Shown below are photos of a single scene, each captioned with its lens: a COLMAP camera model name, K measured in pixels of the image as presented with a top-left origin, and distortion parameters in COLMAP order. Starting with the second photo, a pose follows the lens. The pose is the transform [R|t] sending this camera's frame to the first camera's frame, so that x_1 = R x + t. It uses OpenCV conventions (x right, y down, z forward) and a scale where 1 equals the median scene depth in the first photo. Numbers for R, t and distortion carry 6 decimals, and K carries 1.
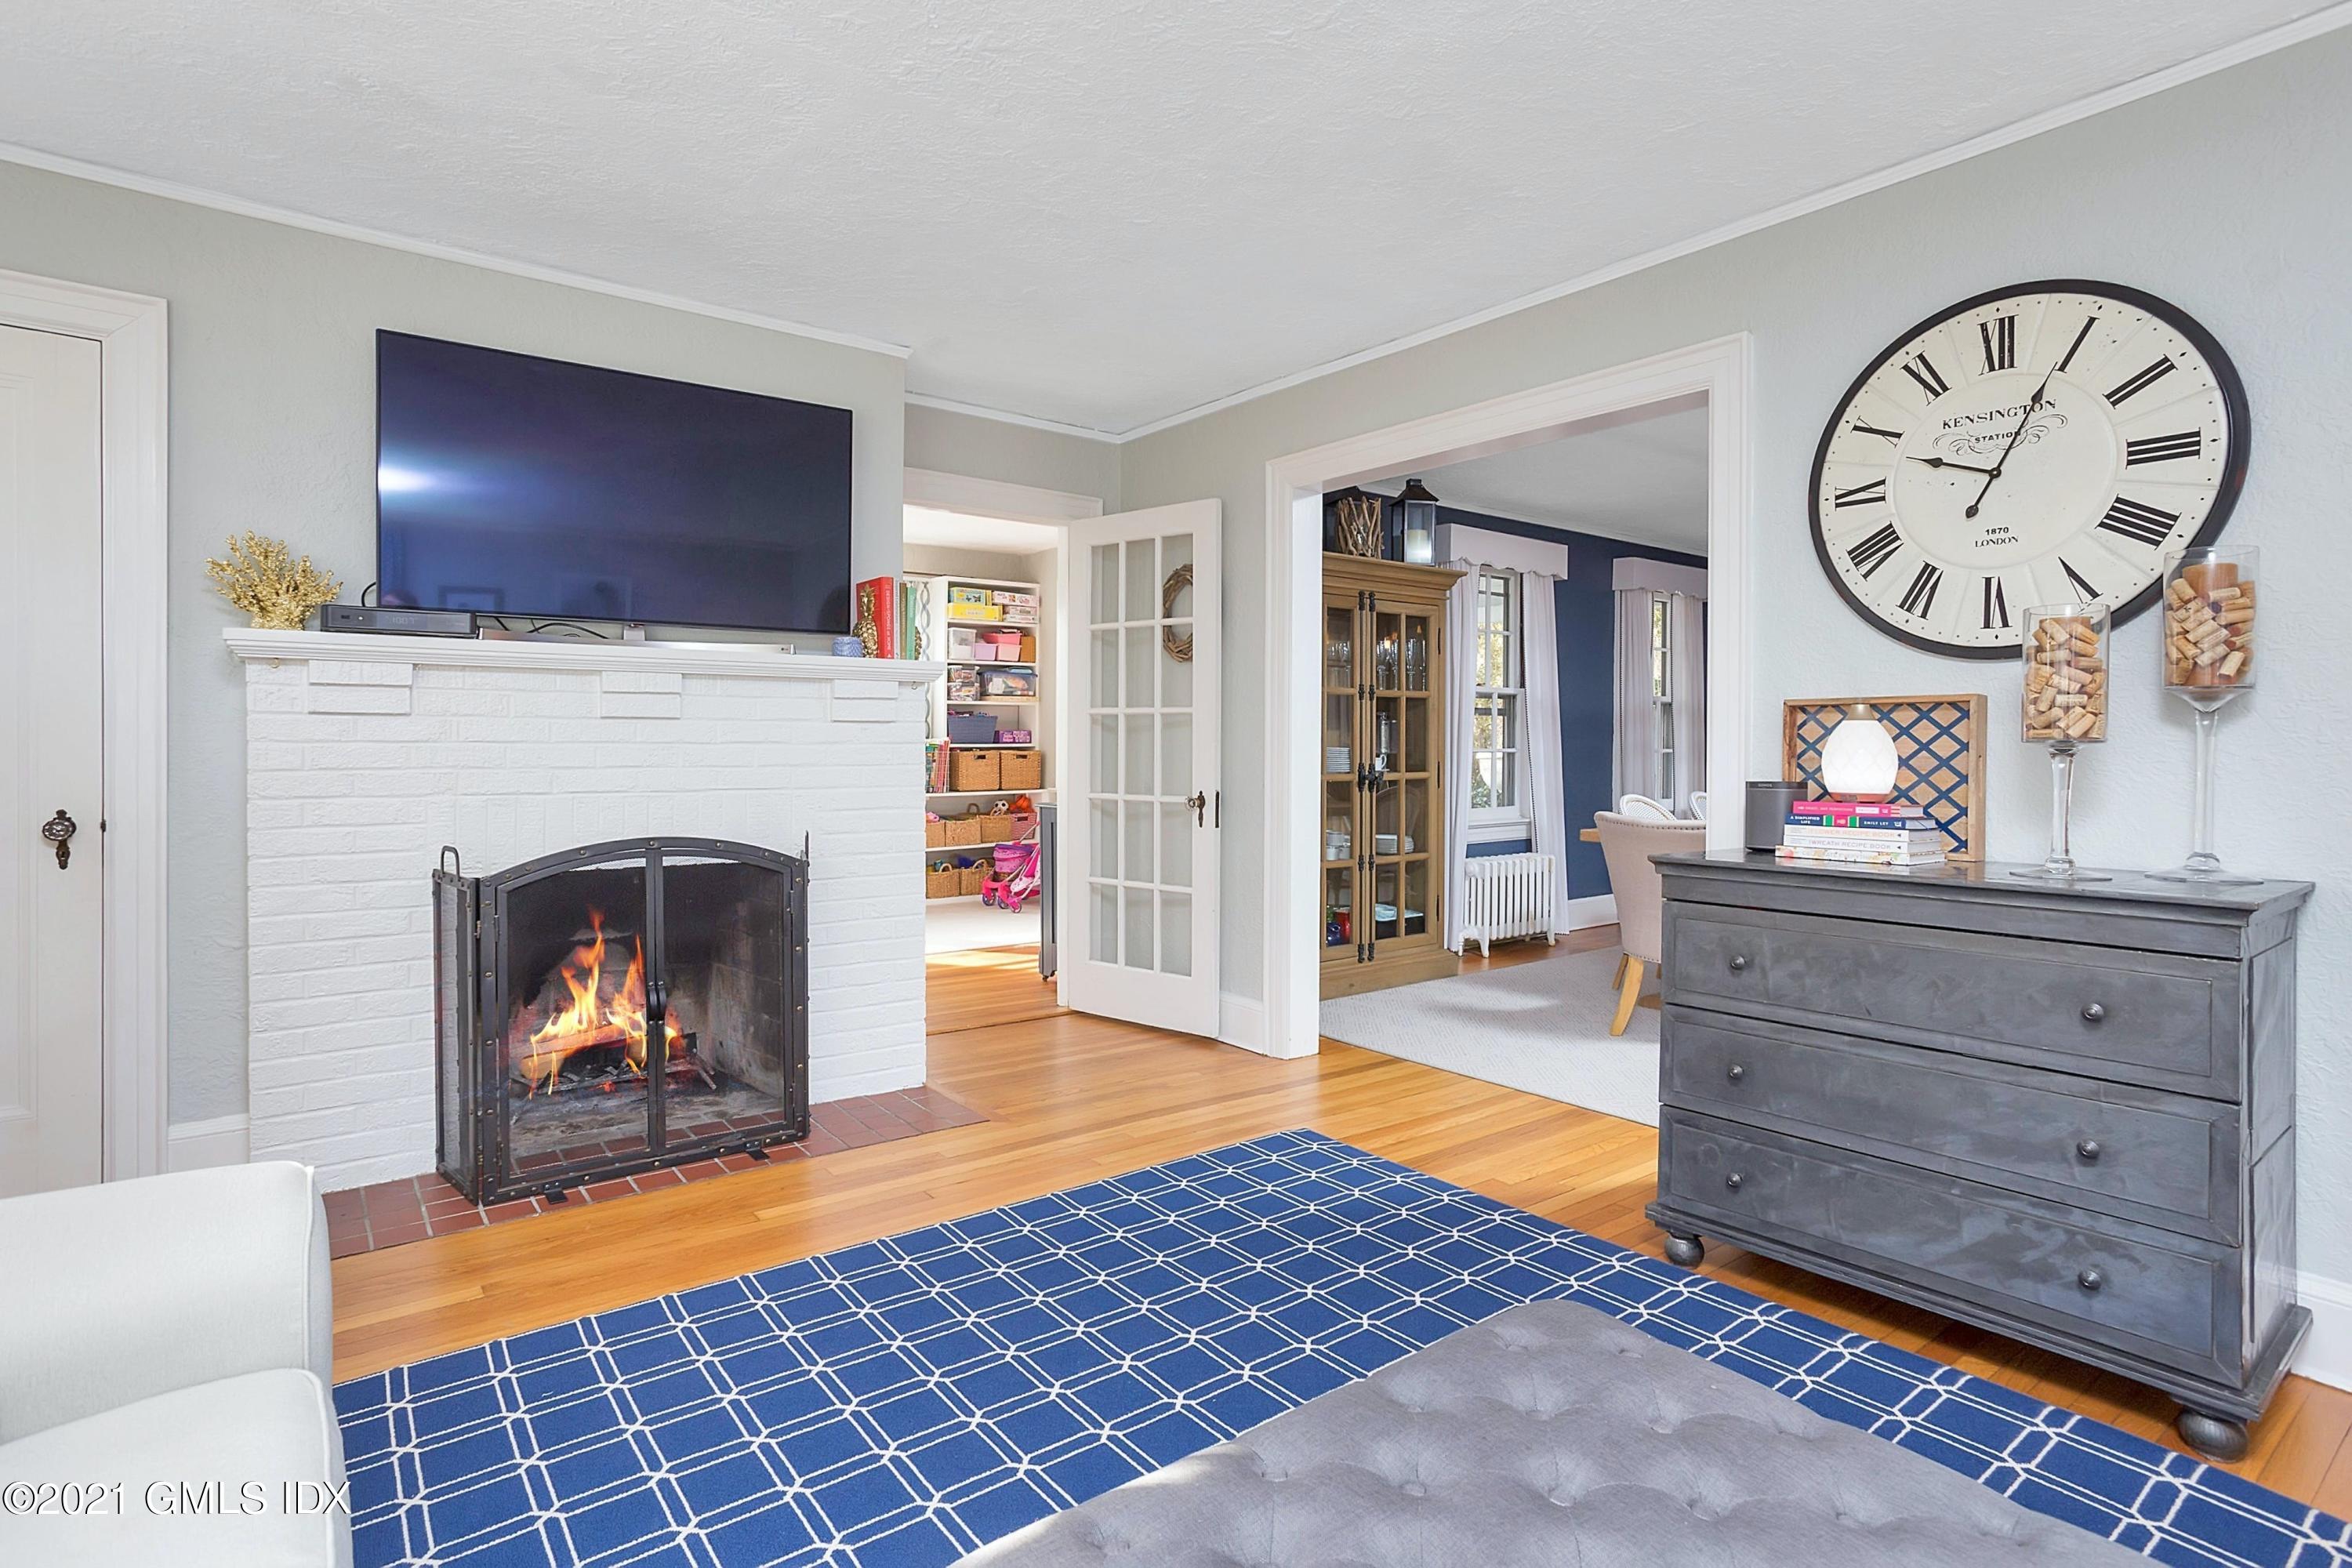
lens RADIAL K [[1177.6, 0, 1173.1], [0, 1177.6, 764.8], [0, 0, 1]] dist [-0.001163, 0.000042]
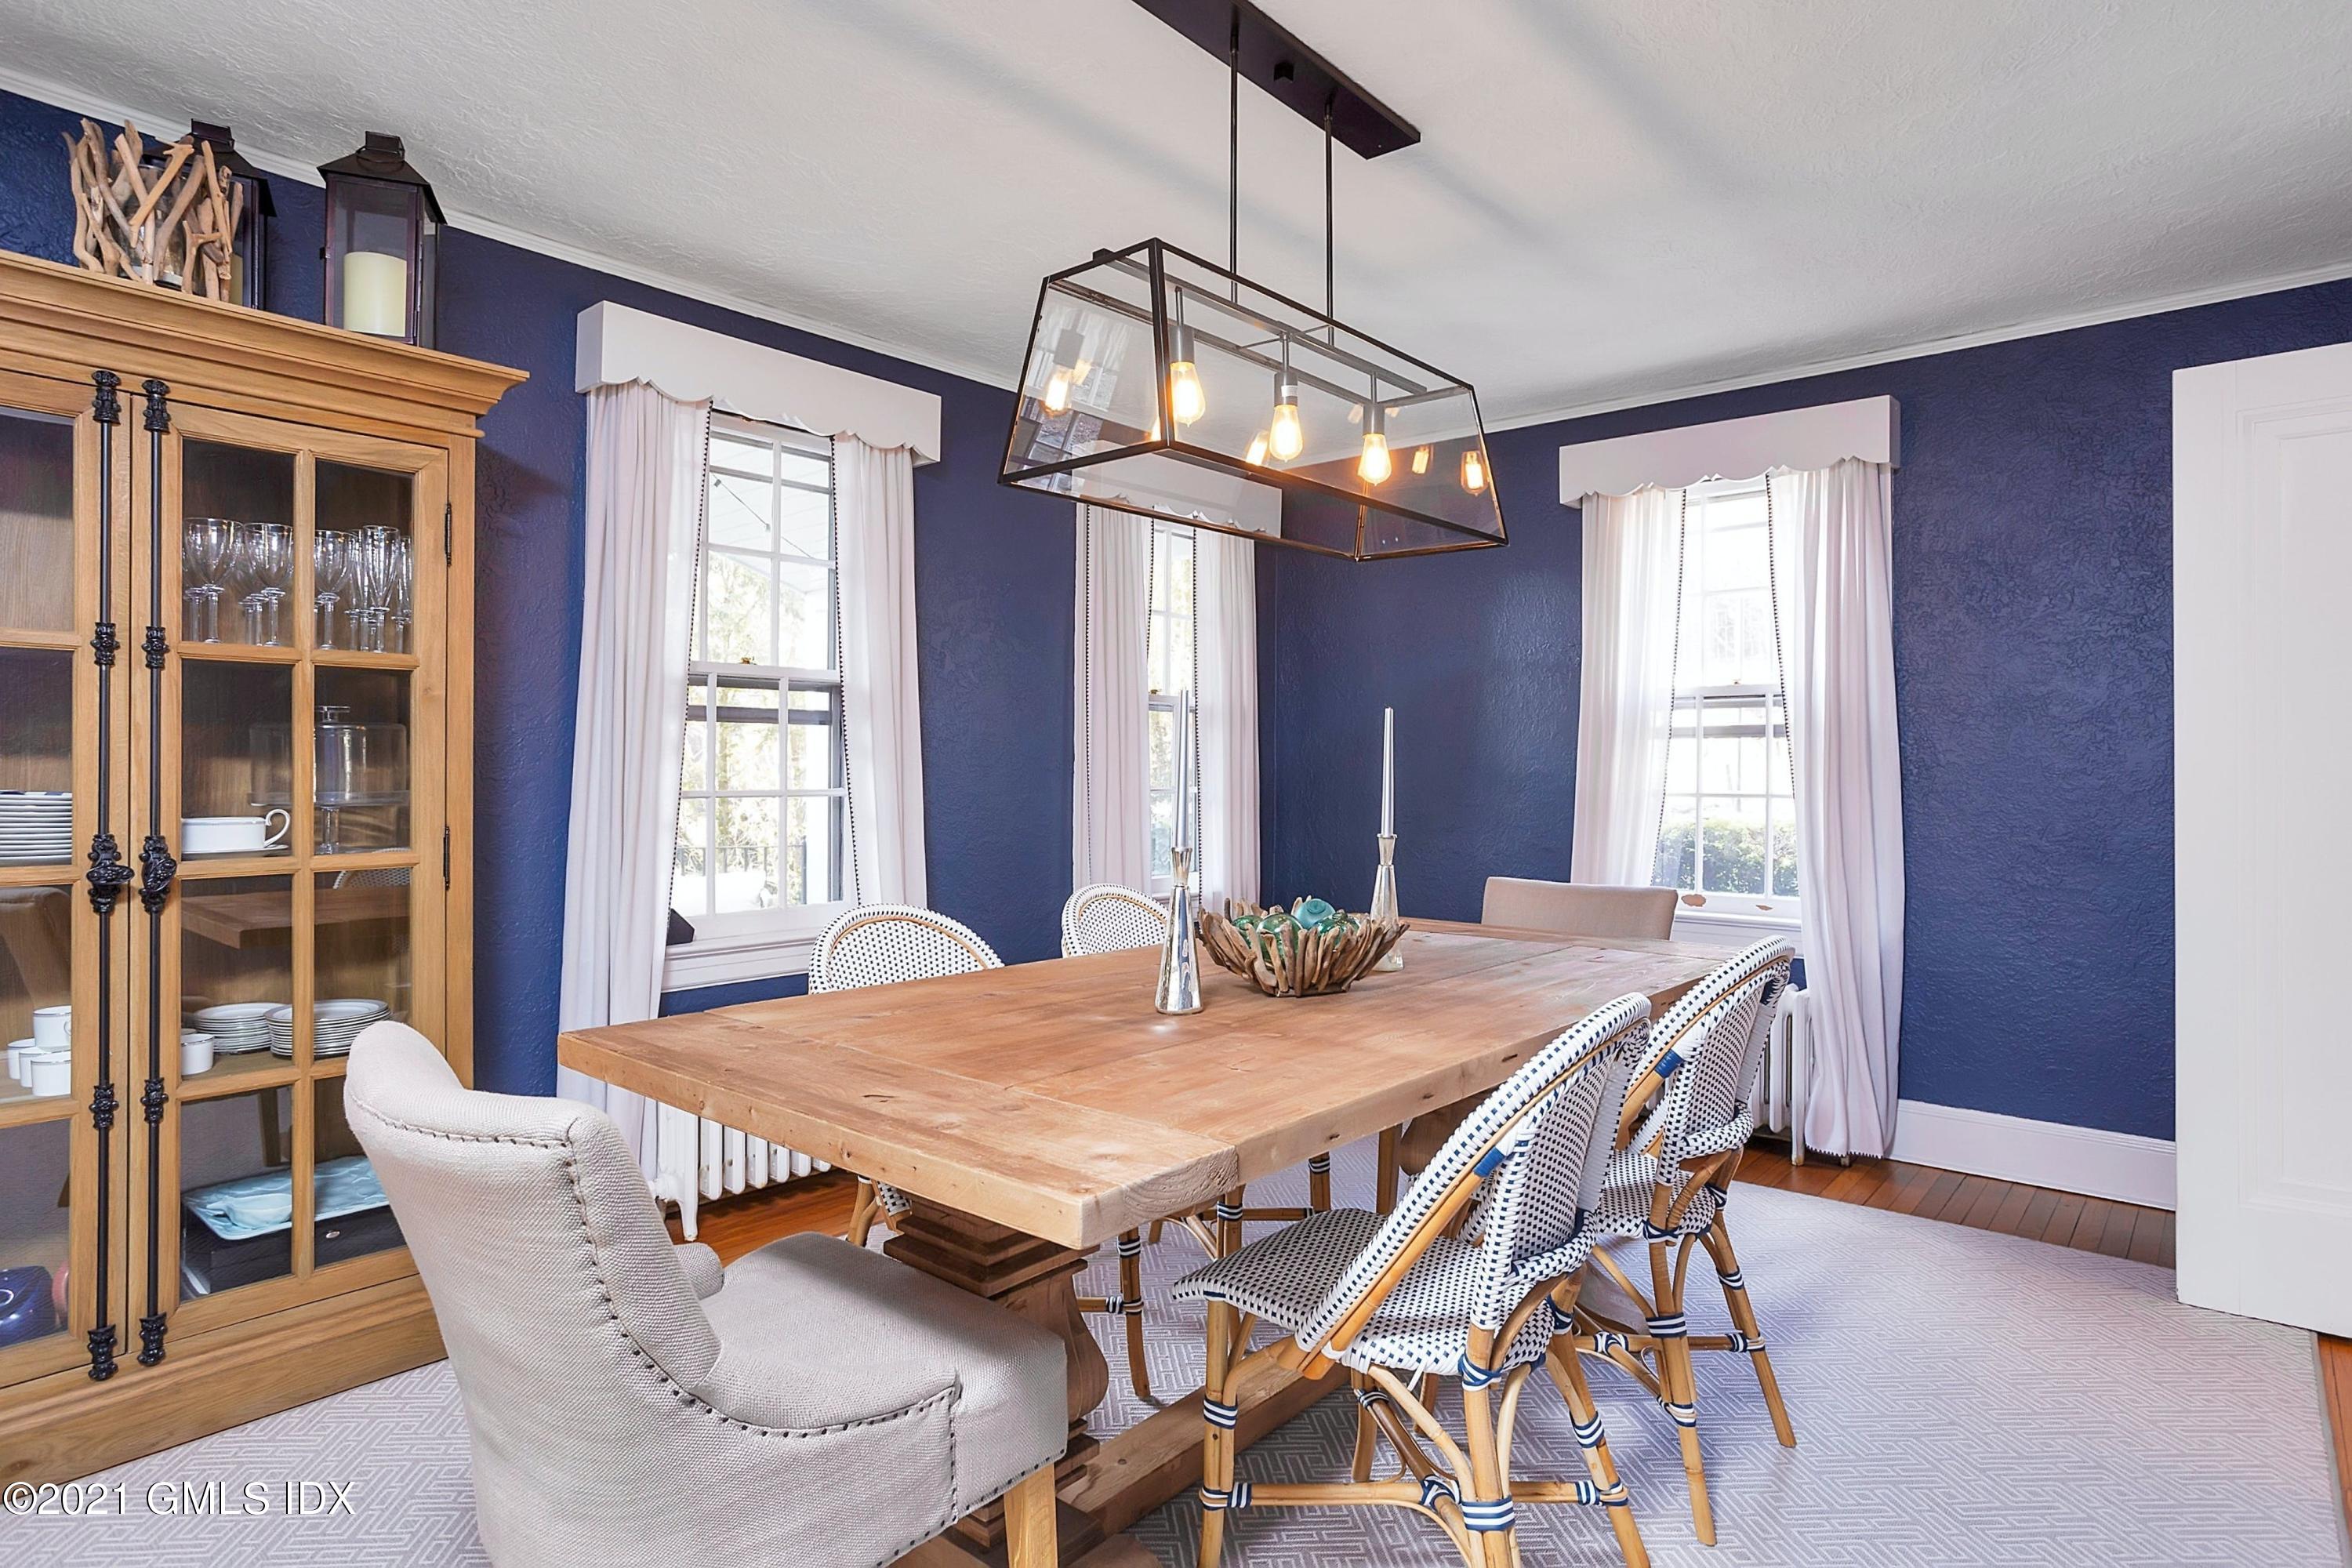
lens RADIAL K [[1177.6, 0, 1173.1], [0, 1177.6, 764.8], [0, 0, 1]] dist [-0.001163, 0.000042]
pose [[0.984824, 0.005689, 0.173462, 0.340974], [-0.002609, 0.999835, -0.017978, -0.014489], [-0.173536, 0.017253, 0.984676, 0.463121]]
